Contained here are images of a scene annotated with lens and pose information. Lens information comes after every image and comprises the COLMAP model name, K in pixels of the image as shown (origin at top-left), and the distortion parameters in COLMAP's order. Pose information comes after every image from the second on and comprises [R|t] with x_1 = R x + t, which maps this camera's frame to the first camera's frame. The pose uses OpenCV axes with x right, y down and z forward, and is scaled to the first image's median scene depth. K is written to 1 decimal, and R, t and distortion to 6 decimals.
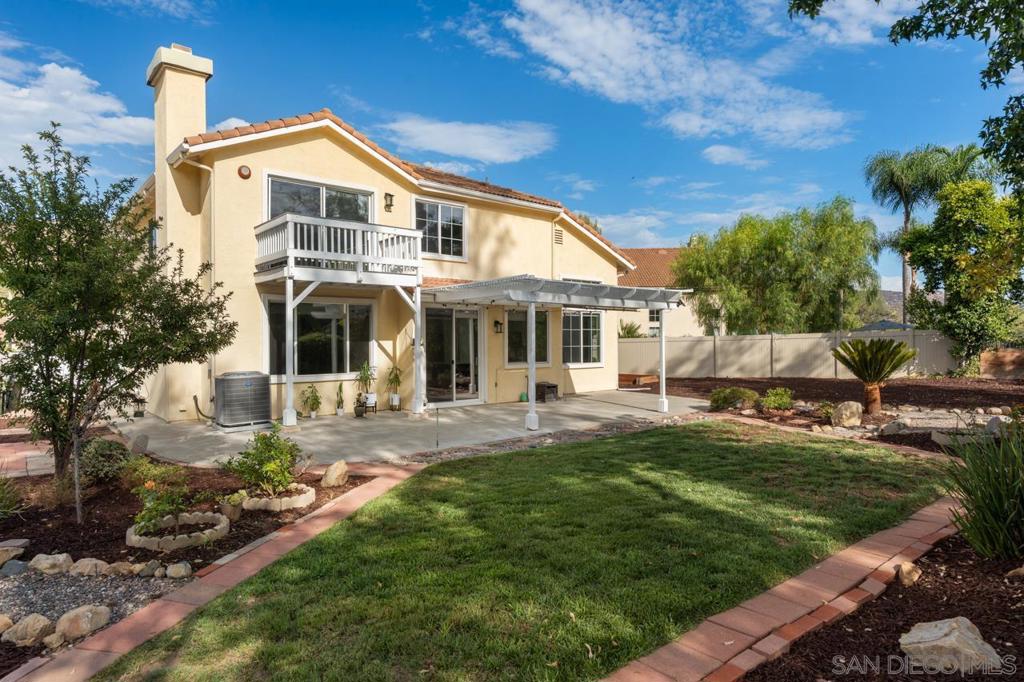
lens RADIAL K [[610.9, 0, 511.9], [0, 610.9, 342.6], [0, 0, 1]] dist [-0.003044, 0.000011]
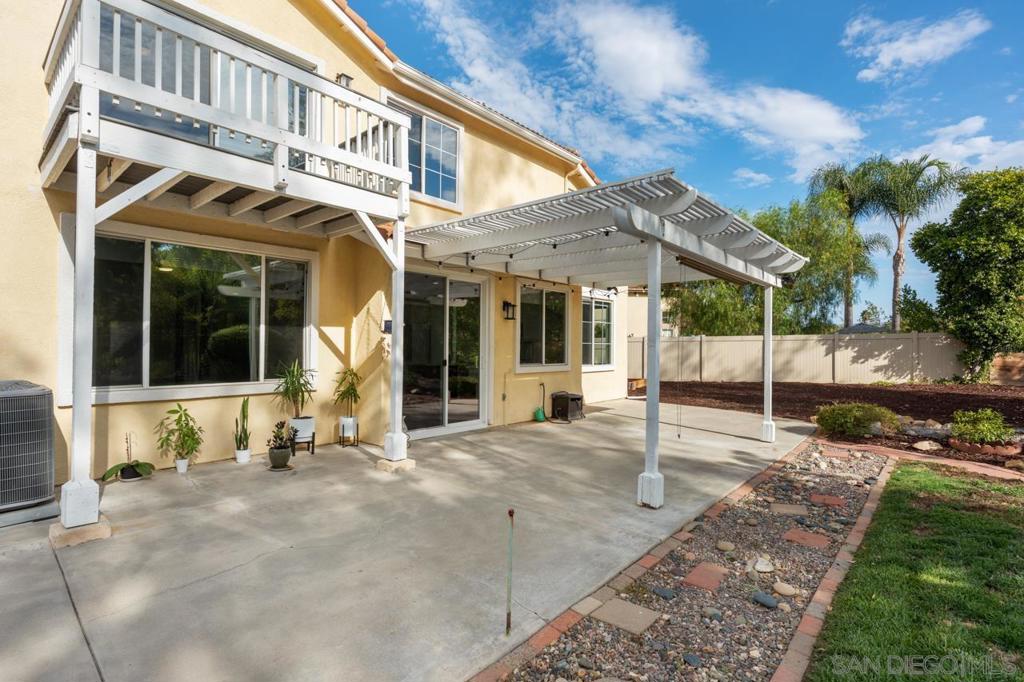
lens RADIAL K [[502.7, 0, 512.6], [0, 502.7, 342.1], [0, 0, 1]] dist [-0.001359, -0.000716]
pose [[0.988290, 0.014459, 0.151903, -0.105840], [-0.013014, 0.999860, -0.010501, 0.014972], [-0.152034, 0.008402, 0.988340, 0.481698]]
